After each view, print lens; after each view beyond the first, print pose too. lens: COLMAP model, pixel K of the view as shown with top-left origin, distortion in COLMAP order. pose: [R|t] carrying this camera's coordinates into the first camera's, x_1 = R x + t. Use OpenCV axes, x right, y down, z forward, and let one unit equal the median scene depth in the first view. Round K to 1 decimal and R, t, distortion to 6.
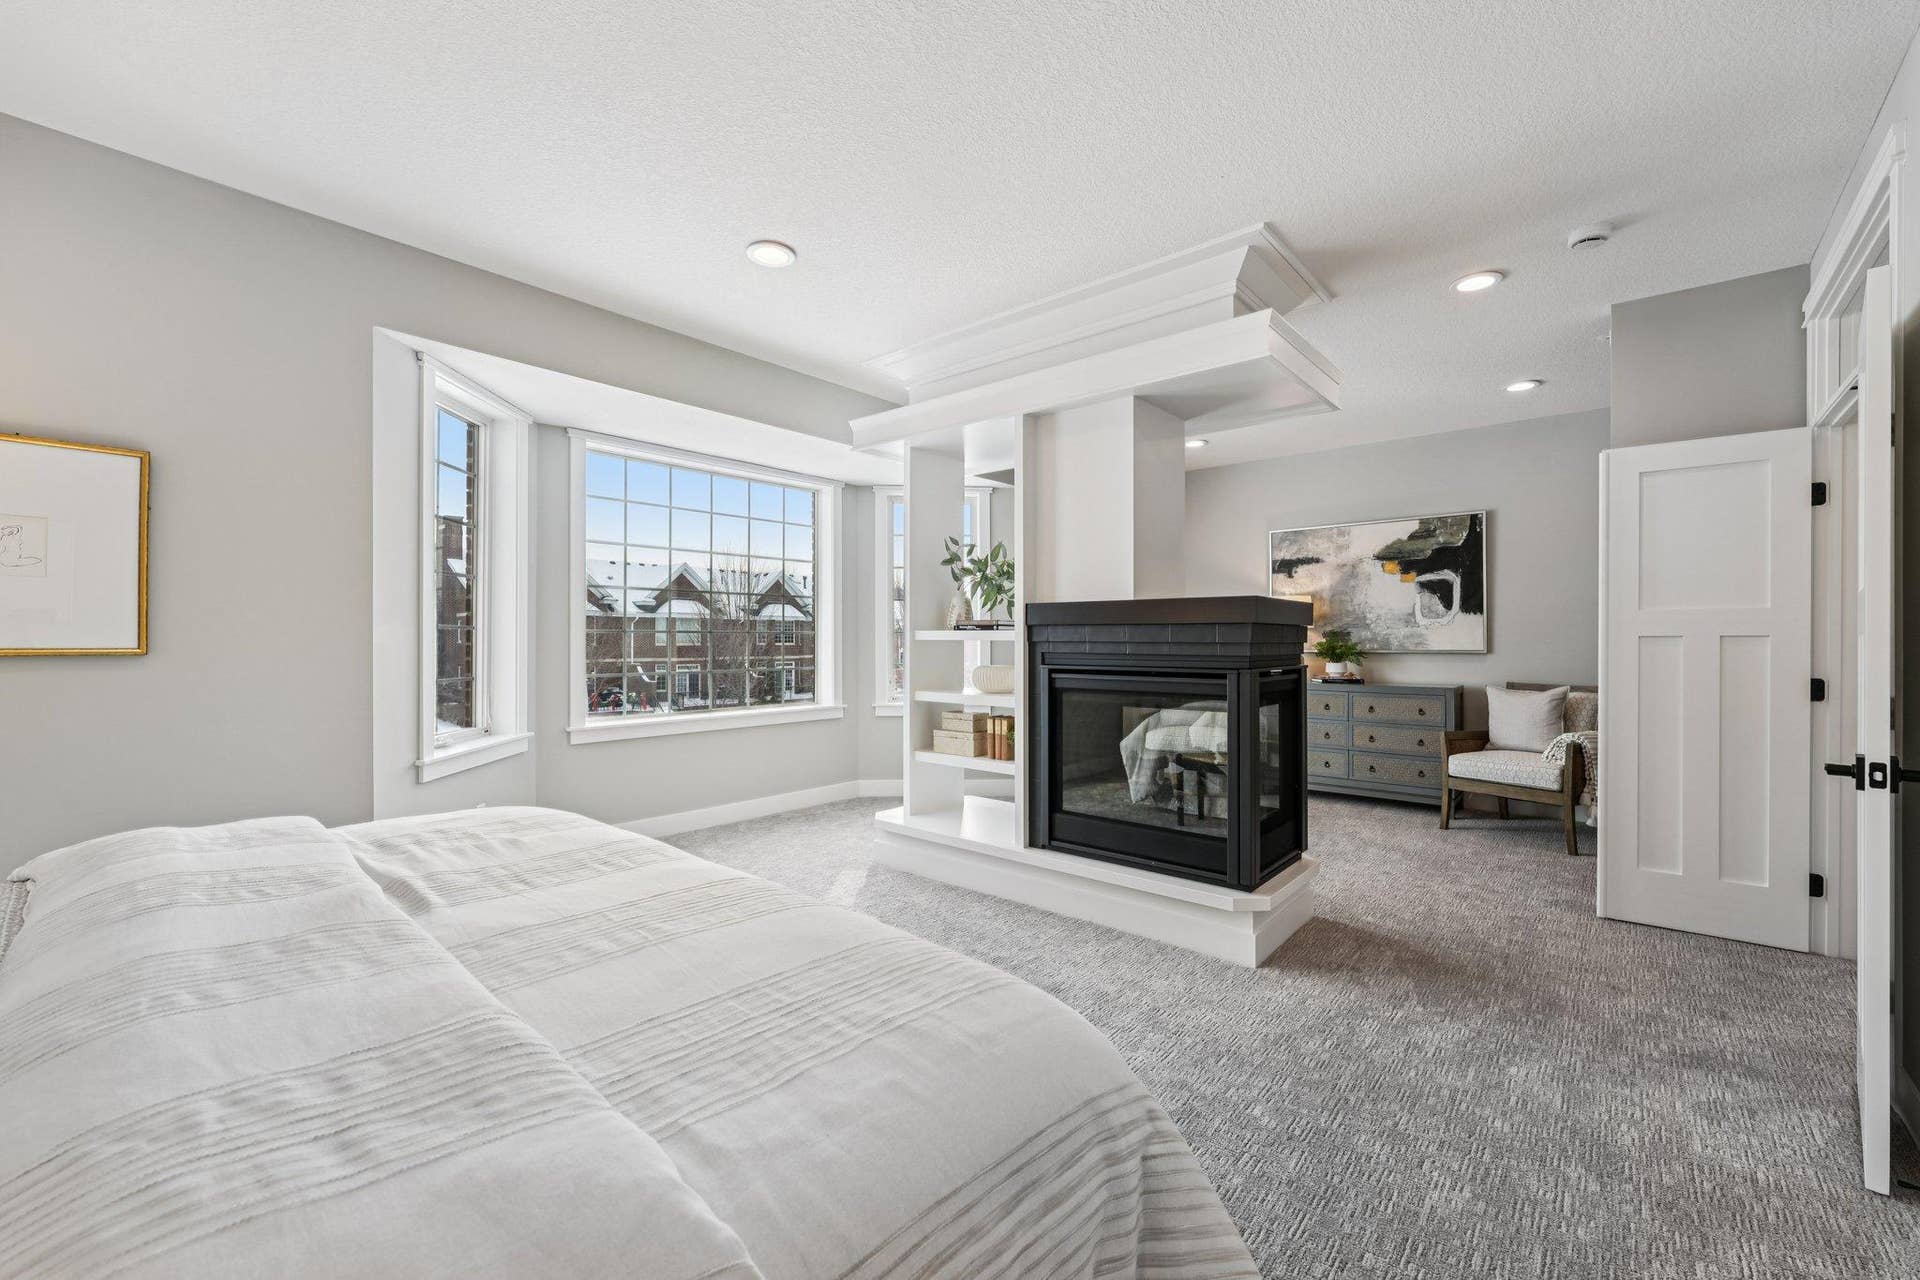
lens RADIAL K [[773.5, 0, 951.9], [0, 773.5, 634.3], [0, 0, 1]] dist [-0.001877, -0.000081]
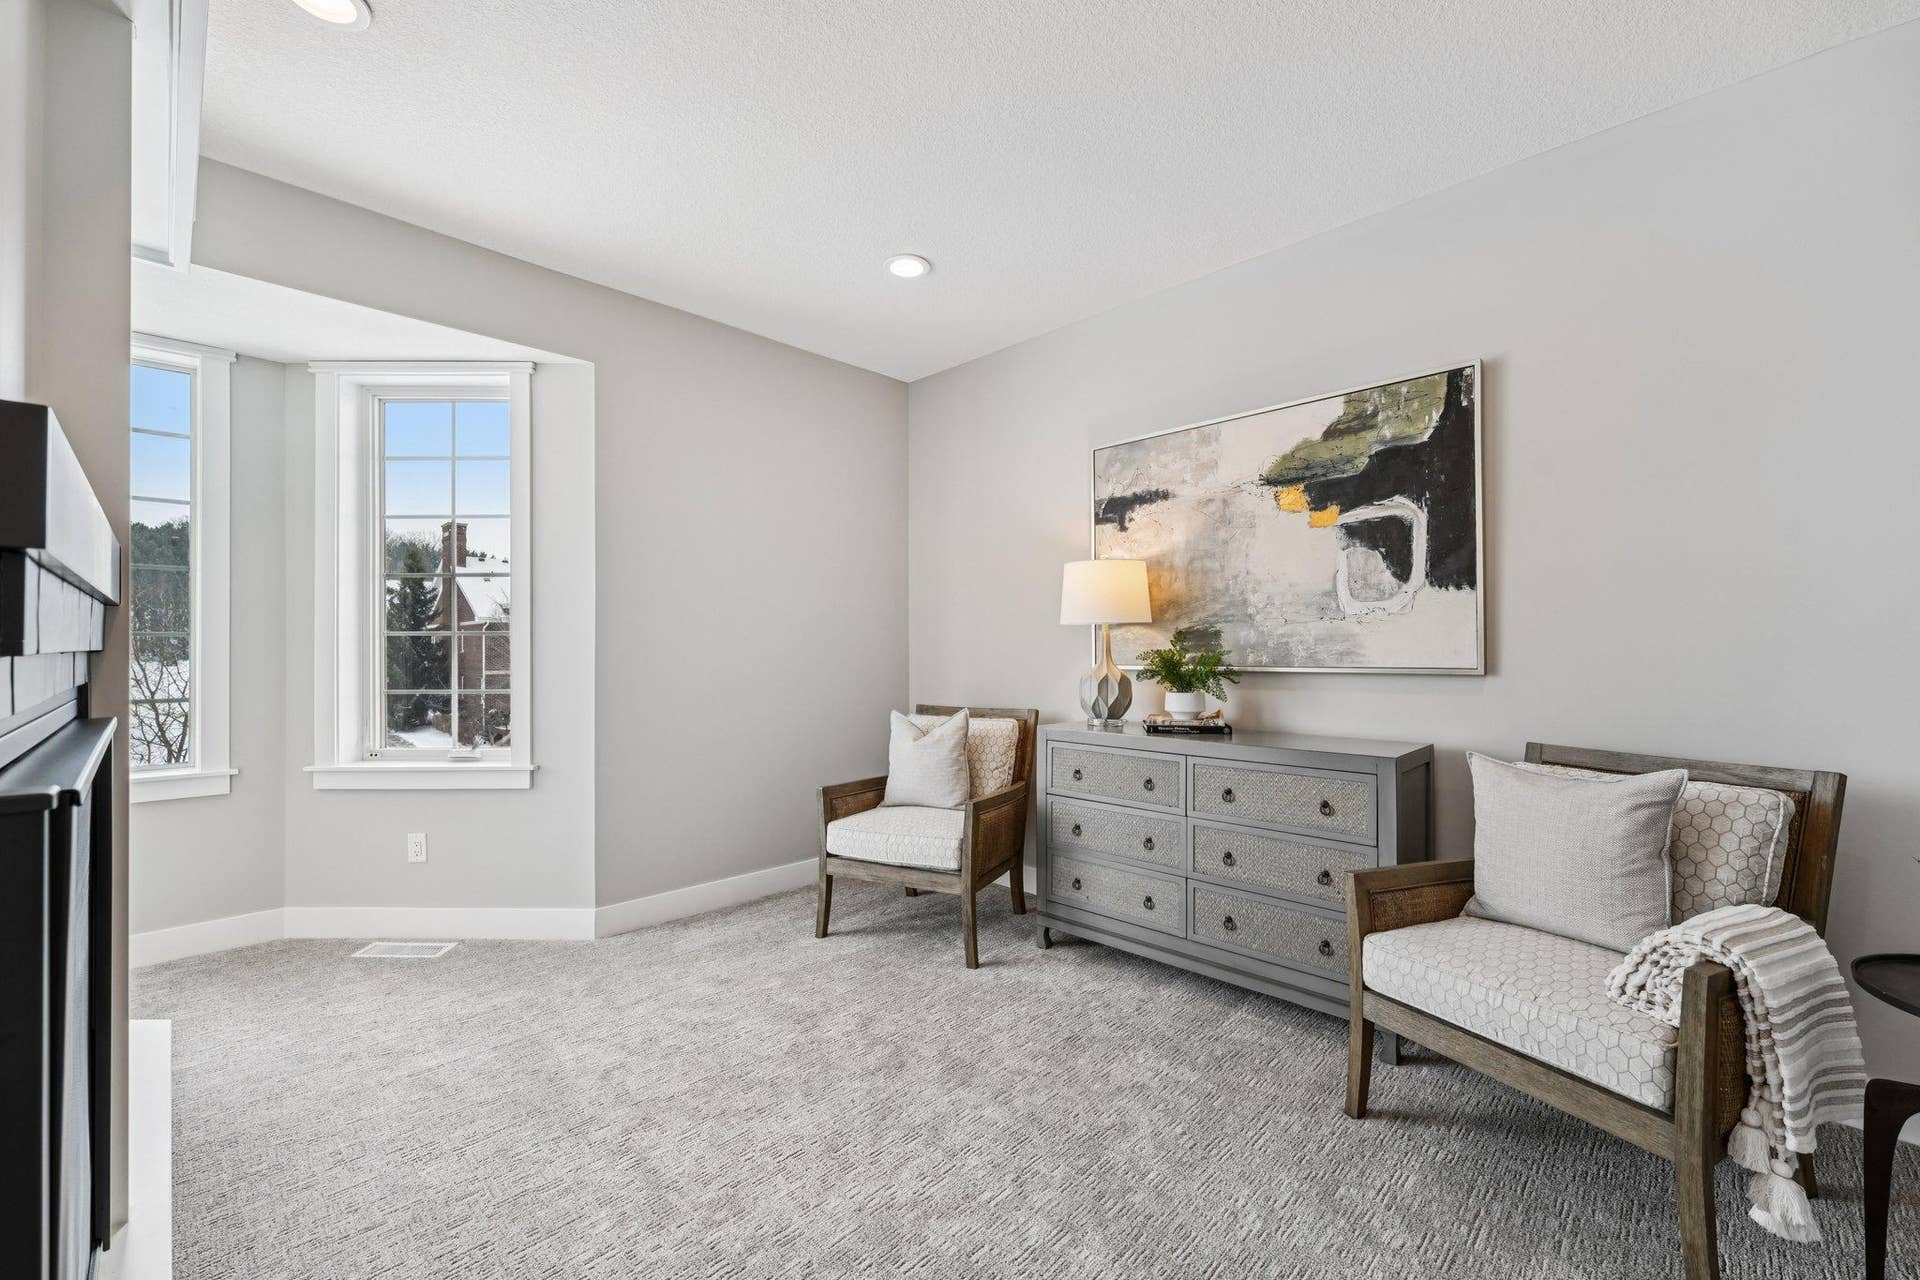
lens RADIAL K [[773.5, 0, 955.0], [0, 773.5, 643.5], [0, 0, 1]] dist [-0.001877, -0.000081]
pose [[0.998261, -0.002639, -0.058892, 0.396006], [0.002691, 0.999996, 0.000810, 0.004851], [0.058890, -0.000967, 0.998264, 0.512504]]
